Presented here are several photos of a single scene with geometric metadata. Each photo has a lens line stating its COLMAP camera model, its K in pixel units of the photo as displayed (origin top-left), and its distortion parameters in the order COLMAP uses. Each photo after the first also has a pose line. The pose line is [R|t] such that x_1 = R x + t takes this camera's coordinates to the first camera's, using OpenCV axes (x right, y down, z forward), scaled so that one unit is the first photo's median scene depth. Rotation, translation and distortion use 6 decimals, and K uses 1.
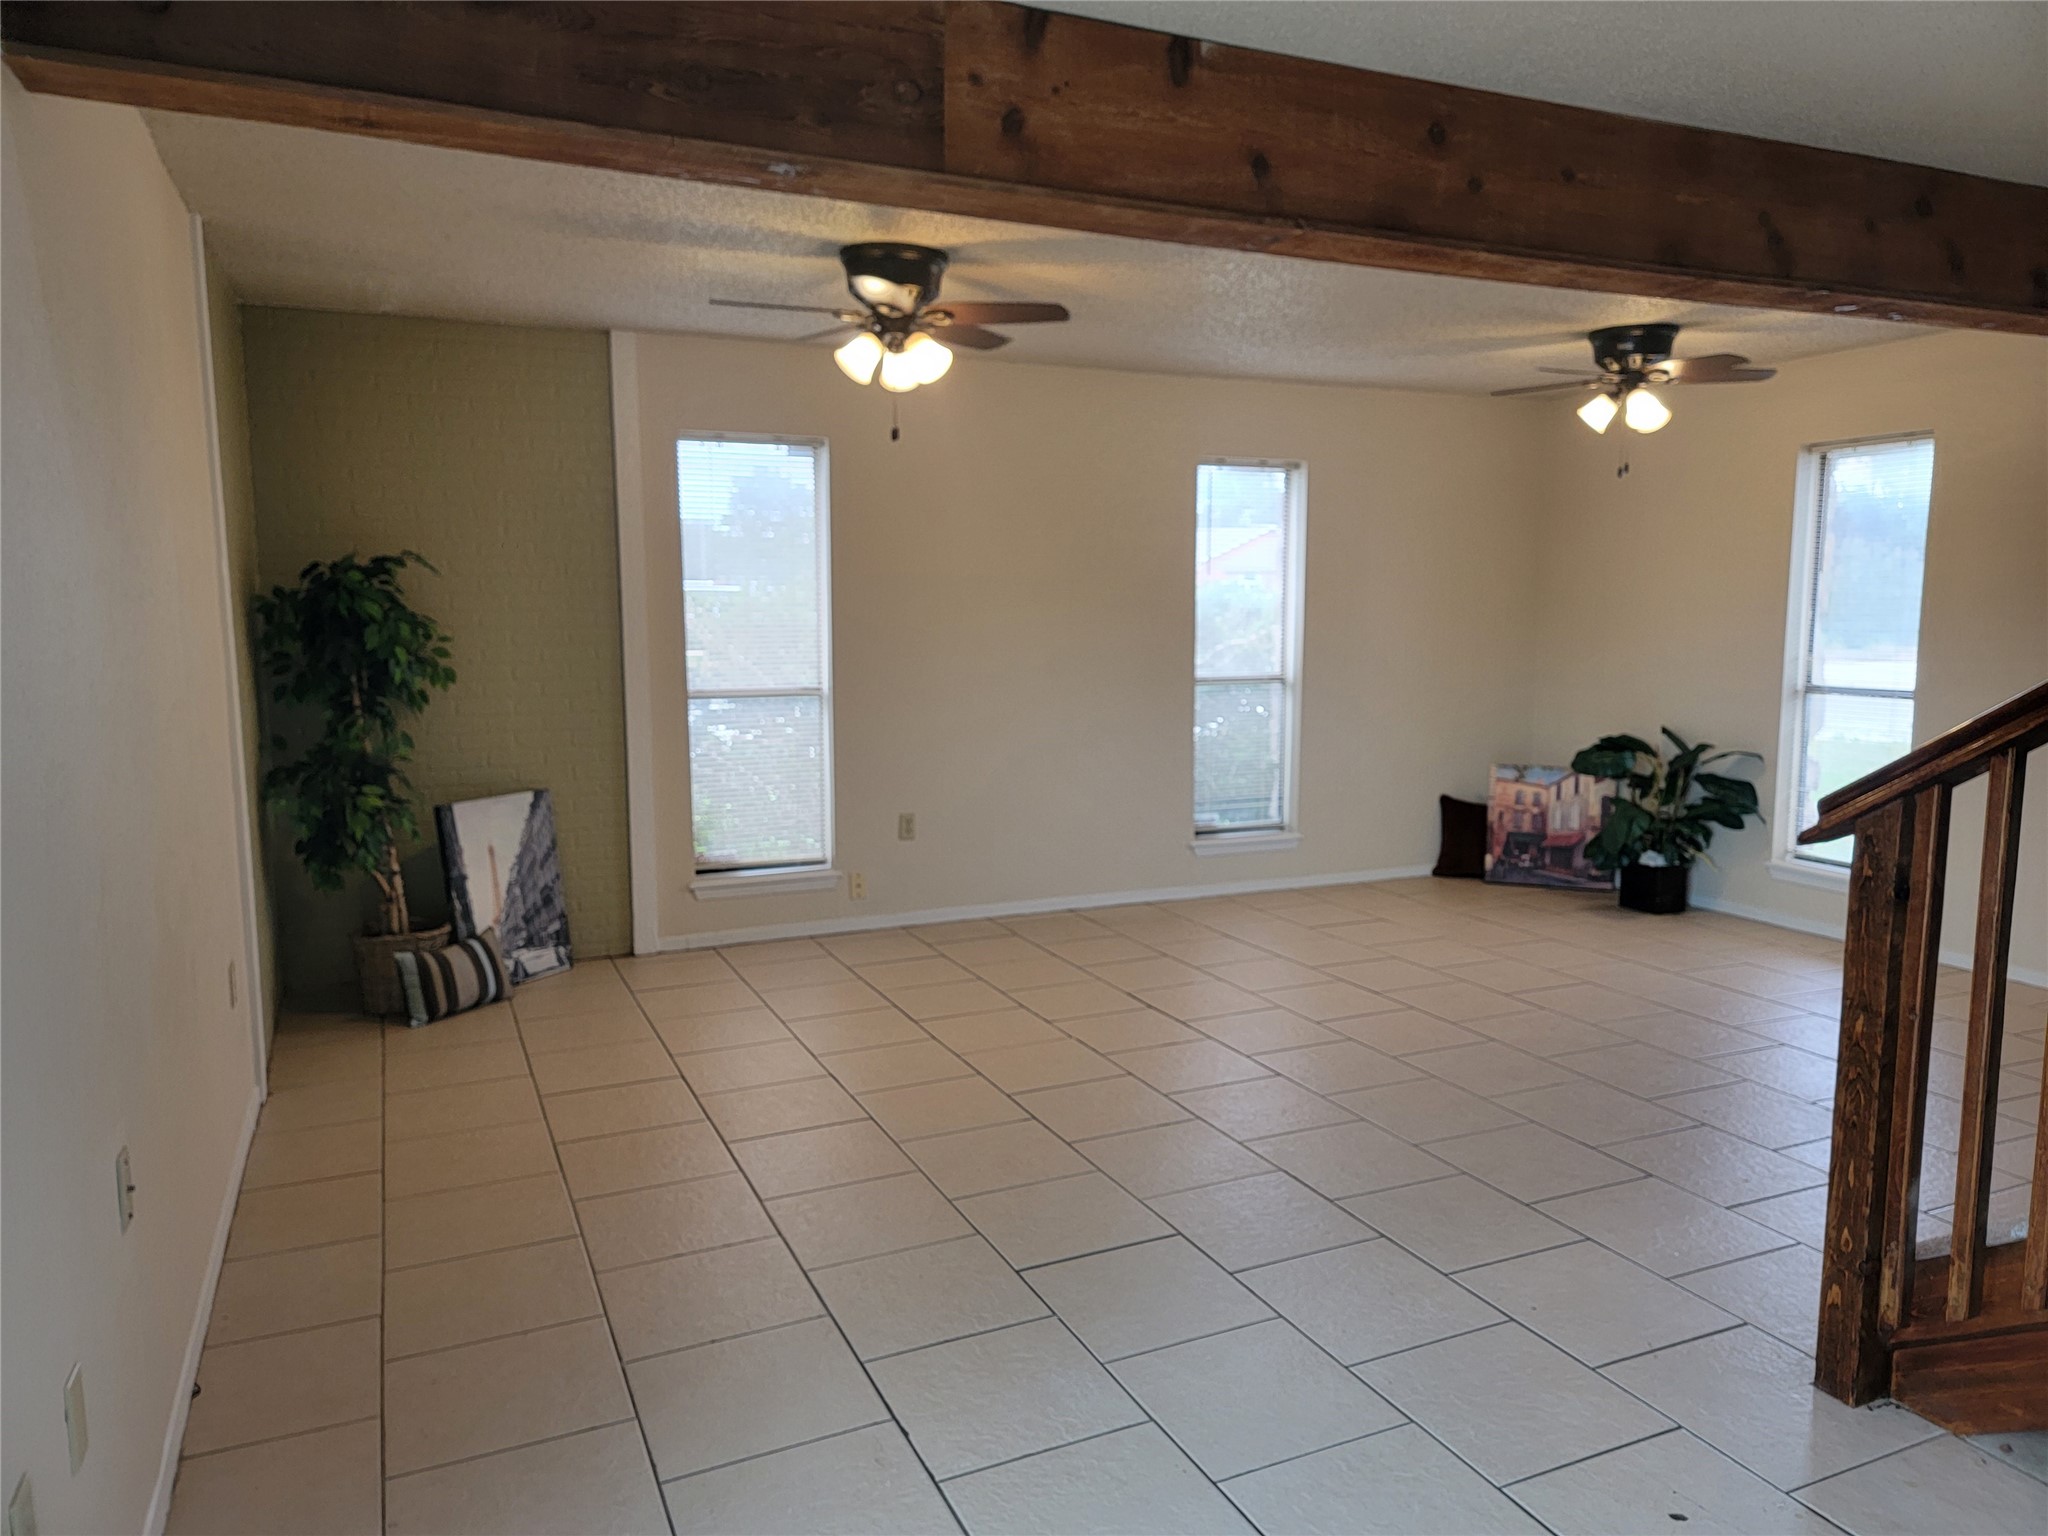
lens RADIAL K [[1444.3, 0, 1031.4], [0, 1444.3, 766.6], [0, 0, 1]] dist [0.035641, -0.004591]
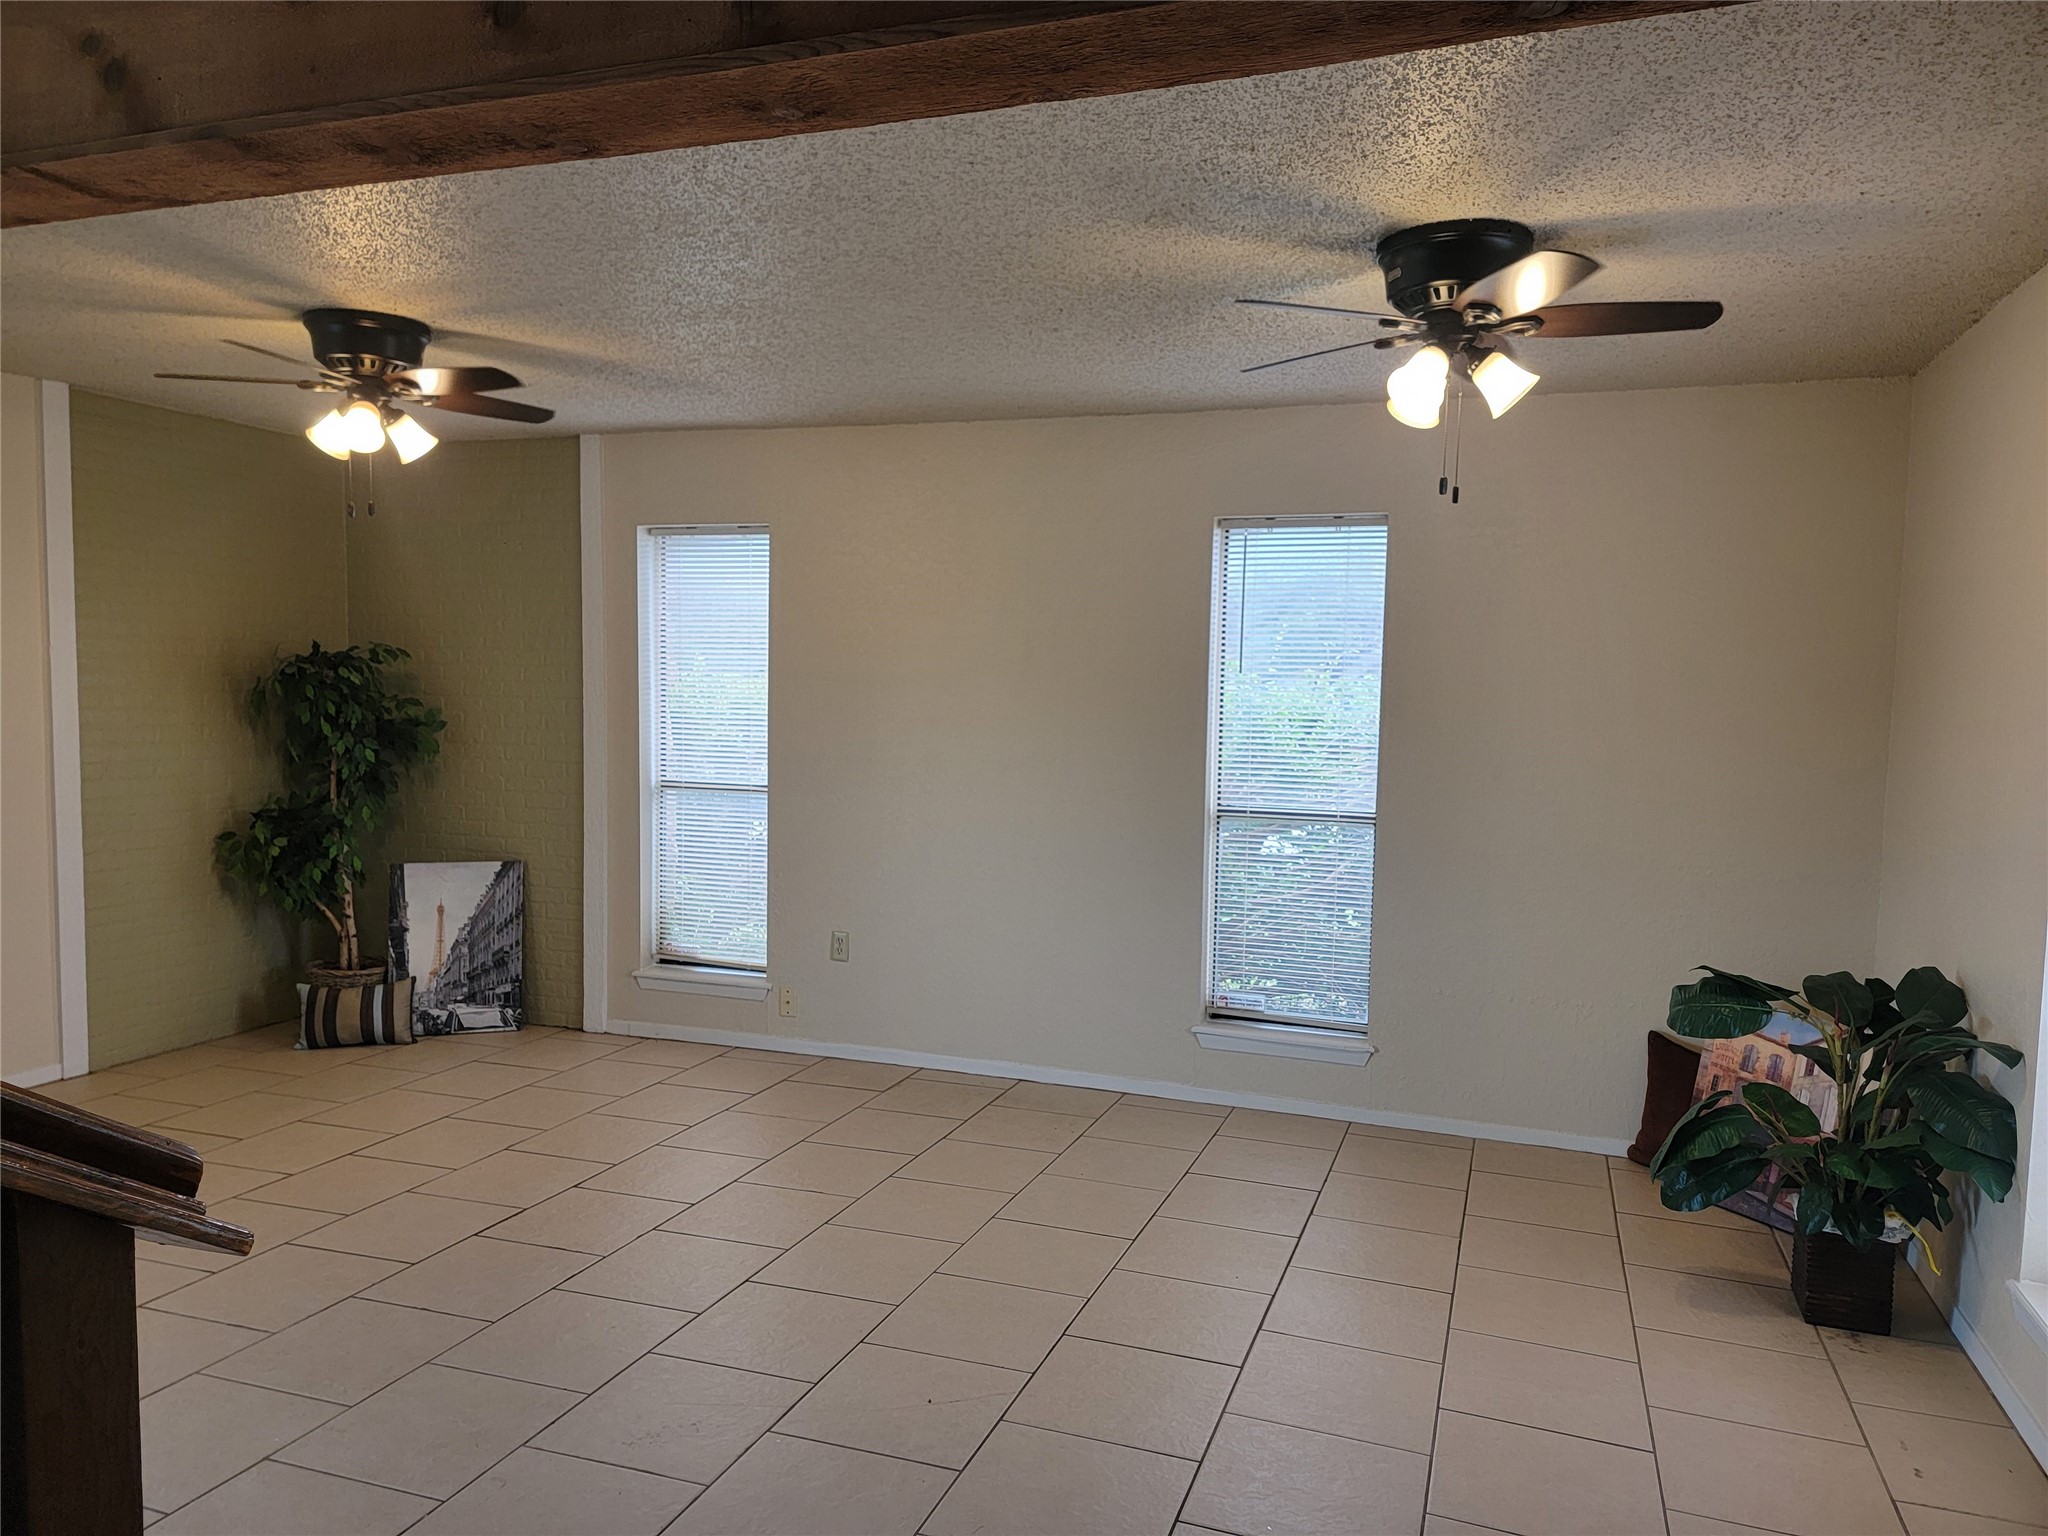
lens RADIAL K [[1444.3, 0, 1025.4], [0, 1444.3, 776.8], [0, 0, 1]] dist [0.035641, -0.004591]
pose [[0.718061, 0.063304, -0.693096, 0.694913], [-0.102145, 0.994657, -0.014977, -0.070301], [0.688444, 0.081551, 0.720690, 0.480849]]
